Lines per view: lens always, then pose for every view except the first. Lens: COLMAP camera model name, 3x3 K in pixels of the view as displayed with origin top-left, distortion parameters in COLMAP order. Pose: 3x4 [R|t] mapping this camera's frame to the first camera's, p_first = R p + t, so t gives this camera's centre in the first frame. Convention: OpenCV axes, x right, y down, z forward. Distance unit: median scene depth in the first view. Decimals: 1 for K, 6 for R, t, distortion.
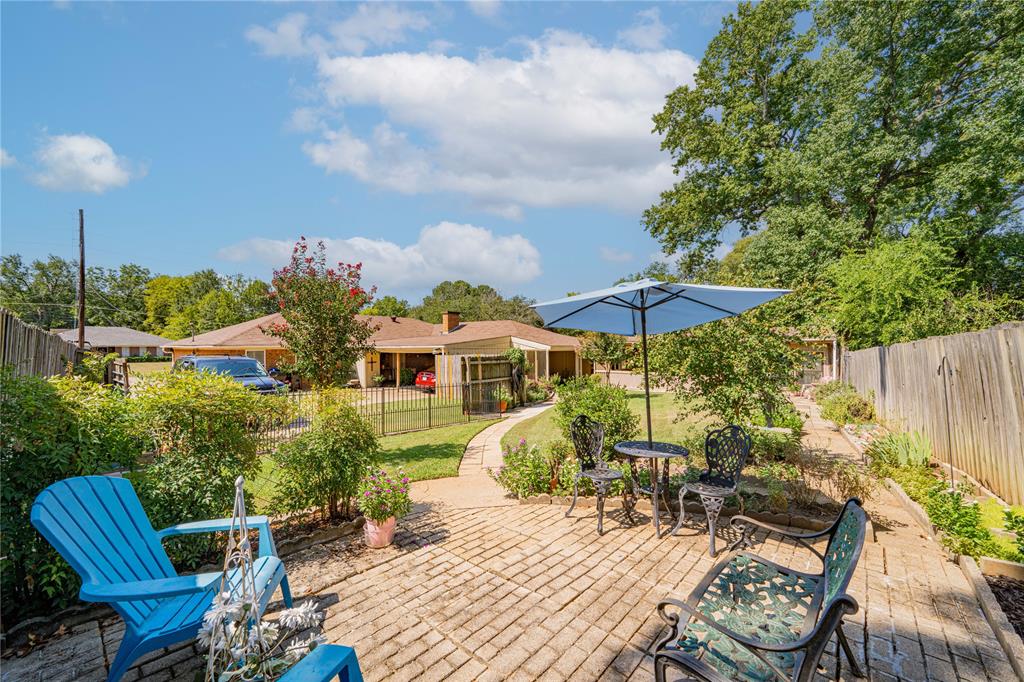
lens RADIAL K [[409.6, 0, 512.0], [0, 409.6, 341.0], [0, 0, 1]] dist [-0.000151, -0.000012]
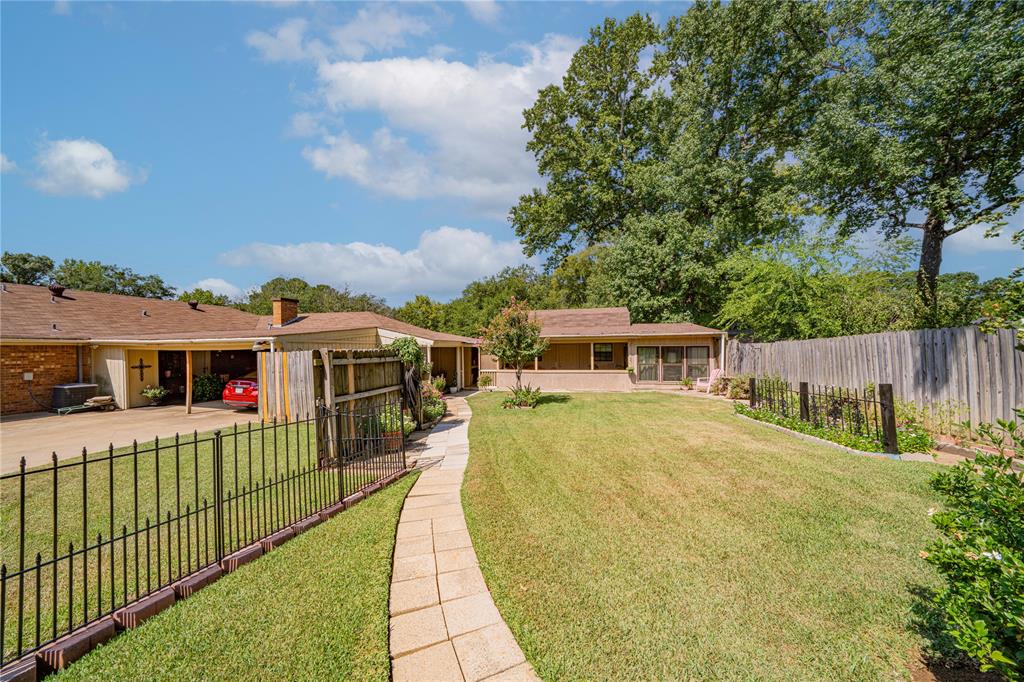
lens RADIAL K [[366.8, 0, 510.9], [0, 366.8, 344.4], [0, 0, 1]] dist [-0.017832, -0.000040]
pose [[0.917819, 0.000073, 0.397000, -0.042750], [-0.000760, 0.999998, 0.001573, 0.016629], [-0.396999, -0.001746, 0.917817, 0.272155]]
